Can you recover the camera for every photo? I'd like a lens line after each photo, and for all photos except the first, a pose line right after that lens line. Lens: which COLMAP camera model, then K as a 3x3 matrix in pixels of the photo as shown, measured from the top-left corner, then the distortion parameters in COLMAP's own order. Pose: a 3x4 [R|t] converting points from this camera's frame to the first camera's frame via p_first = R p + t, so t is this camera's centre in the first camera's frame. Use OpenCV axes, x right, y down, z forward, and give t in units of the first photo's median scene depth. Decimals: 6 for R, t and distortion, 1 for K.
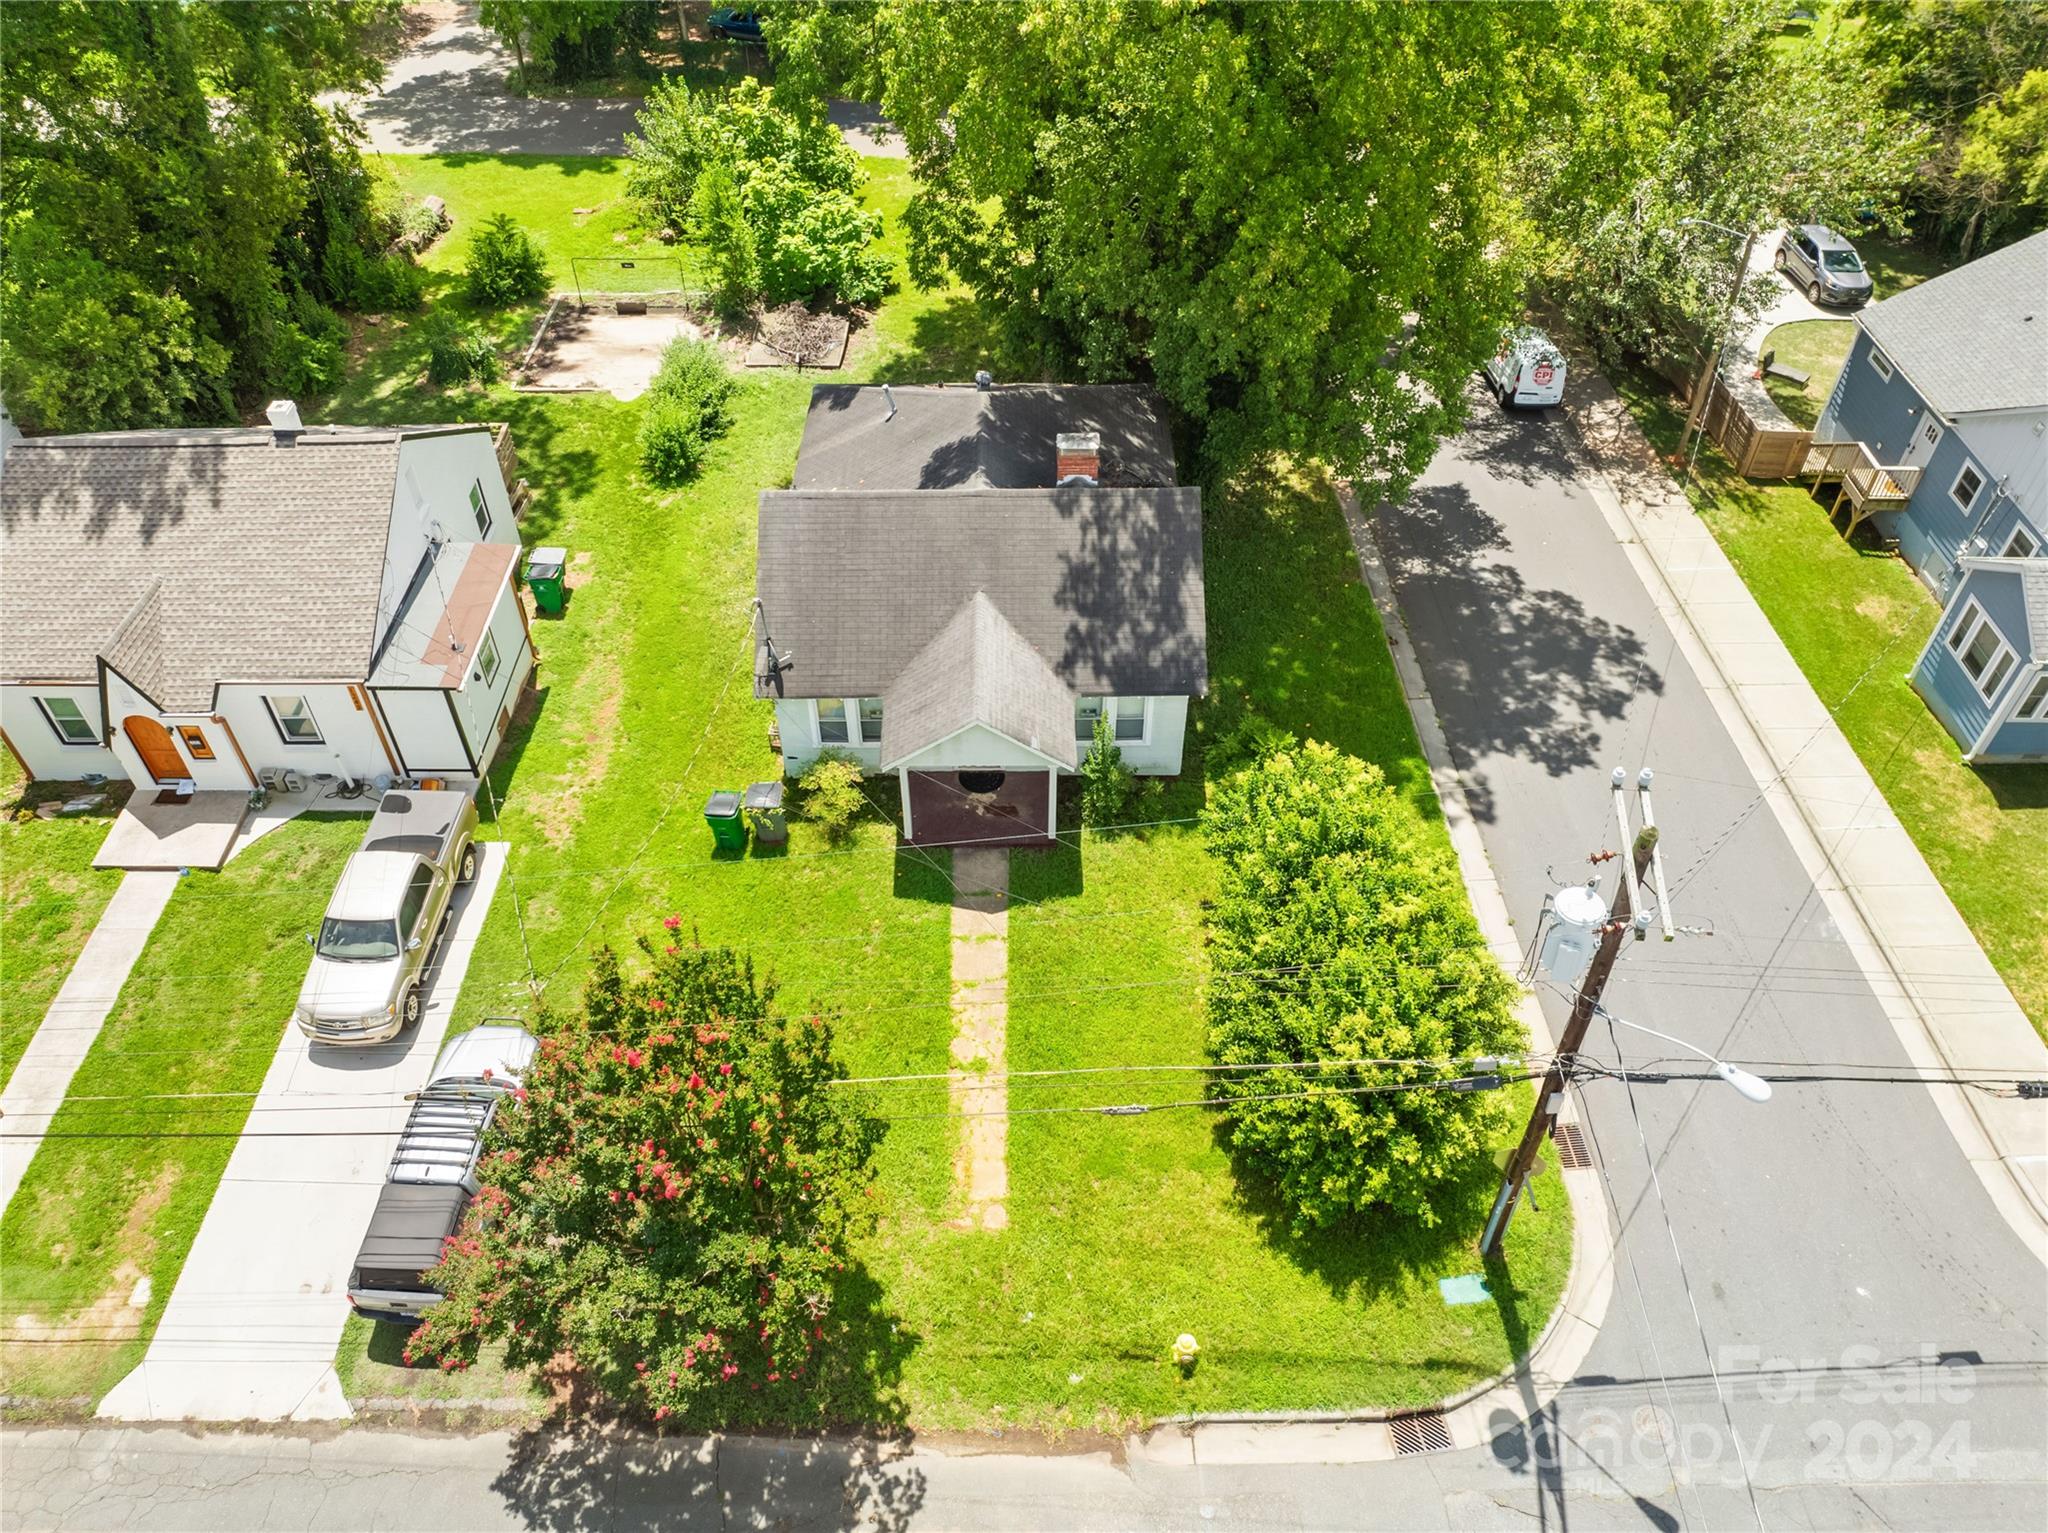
lens RADIAL K [[1433.6, 0, 1036.1], [0, 1433.6, 761.0], [0, 0, 1]] dist [0.000221, -0.093742]
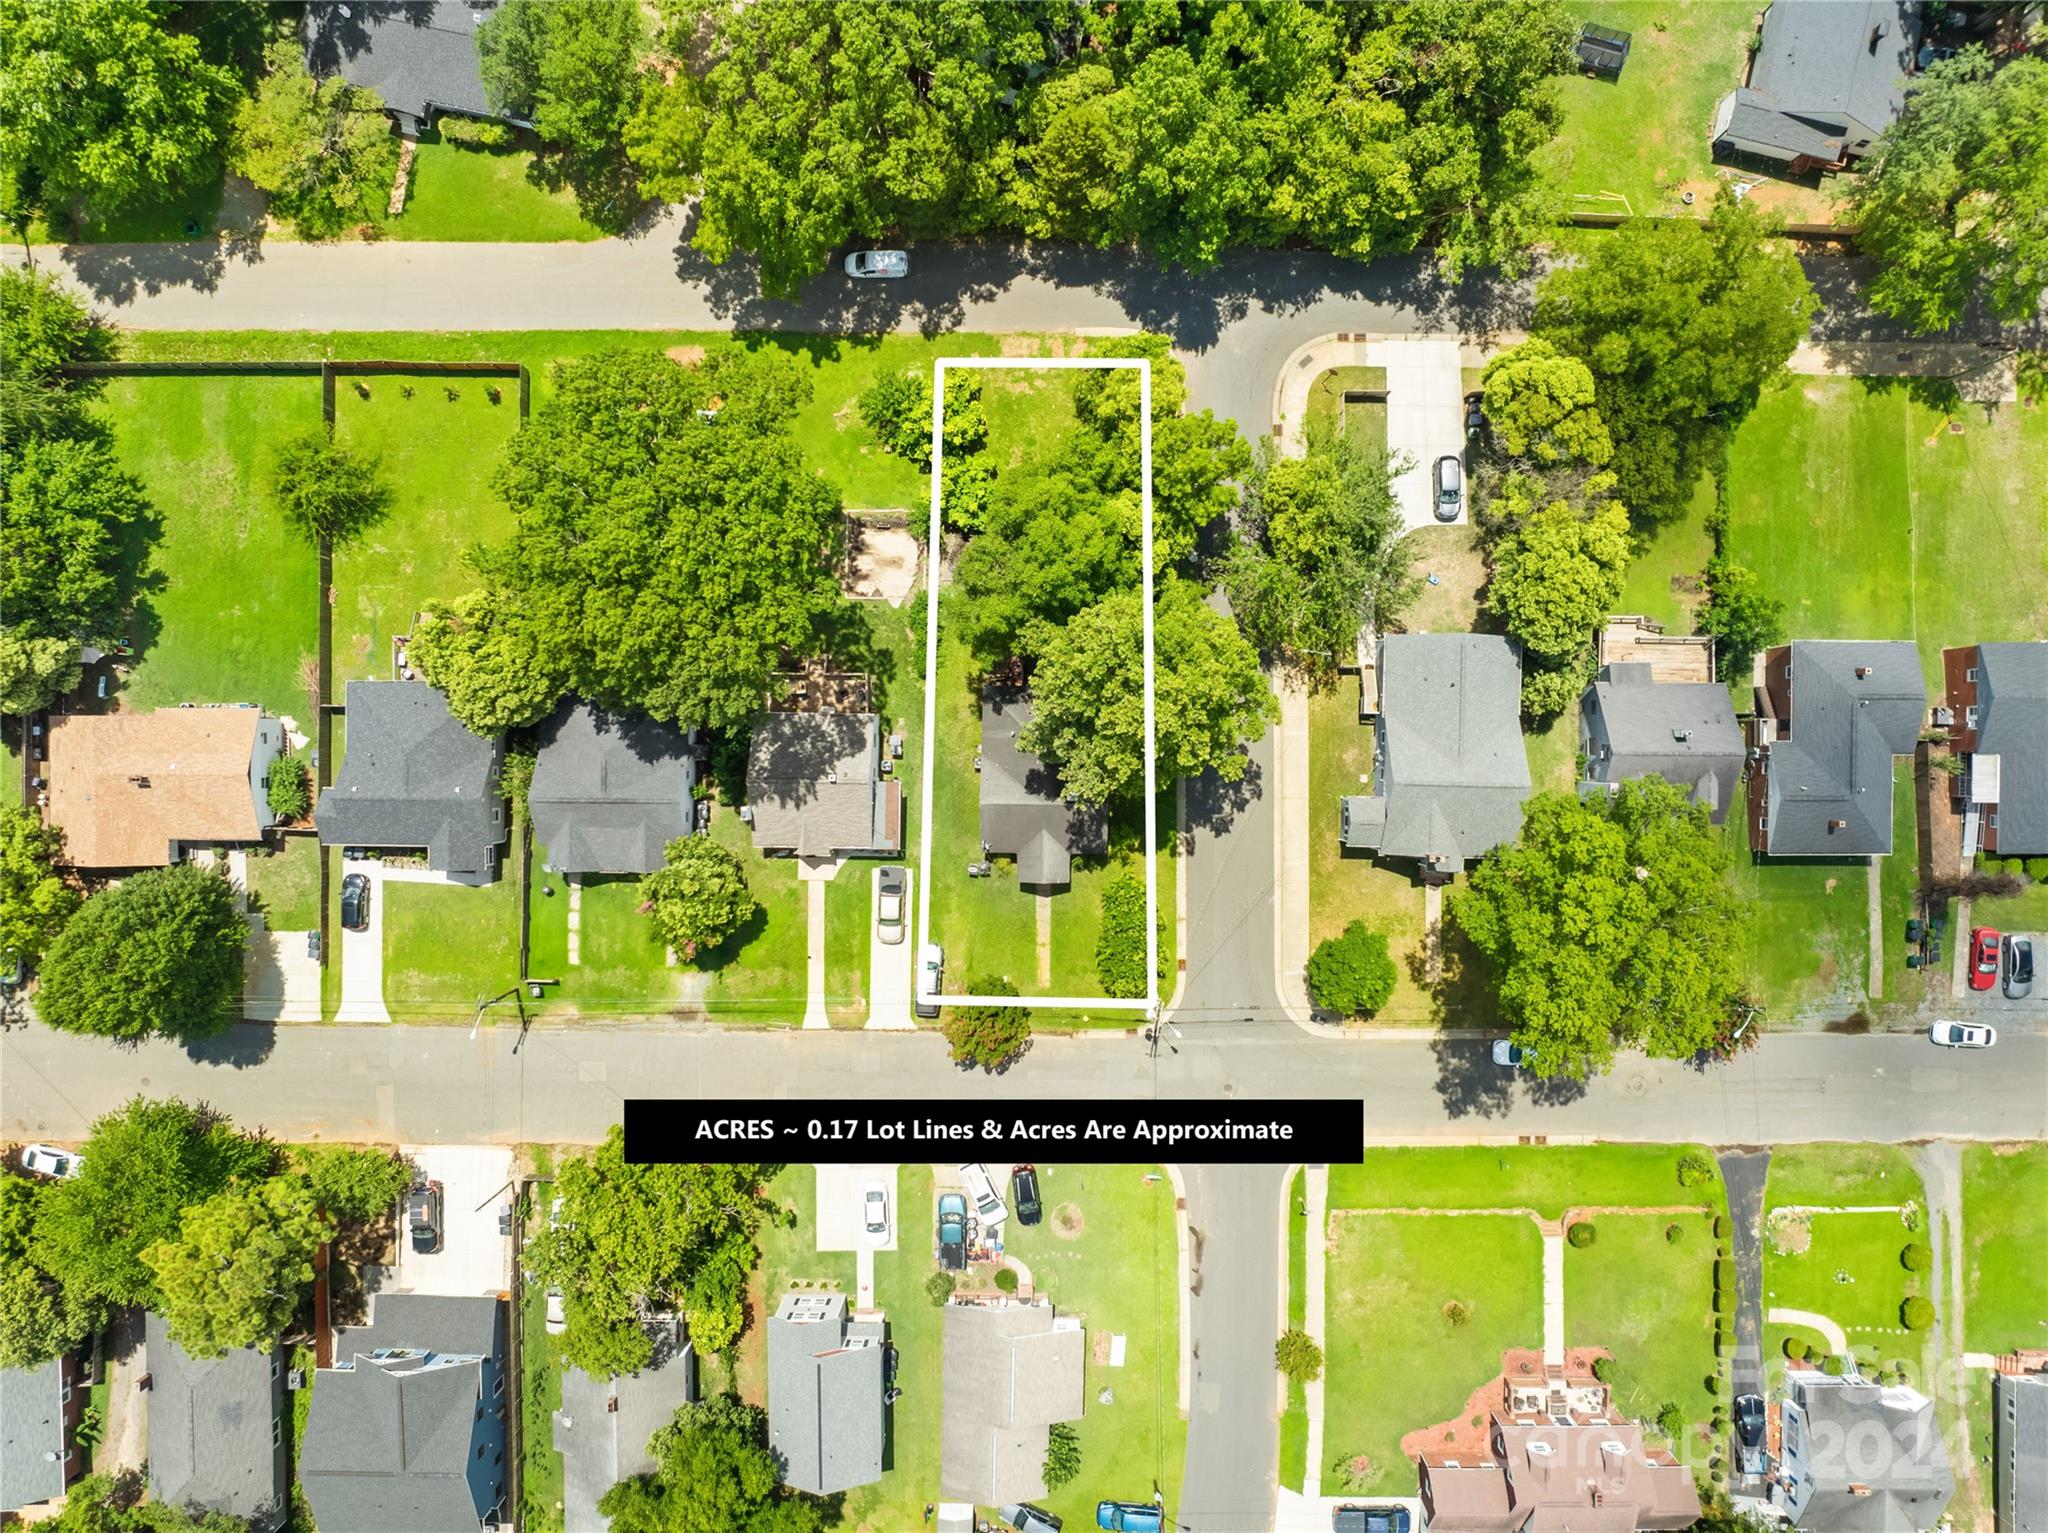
lens RADIAL K [[1433.6, 0, 1036.1], [0, 1433.6, 761.0], [0, 0, 1]] dist [0.000221, -0.093742]
pose [[0.999808, 0.019581, -0.000210, -0.060811], [-0.013243, 0.684027, 0.729336, -2.731459], [0.014424, -0.729194, 0.684155, -1.250763]]
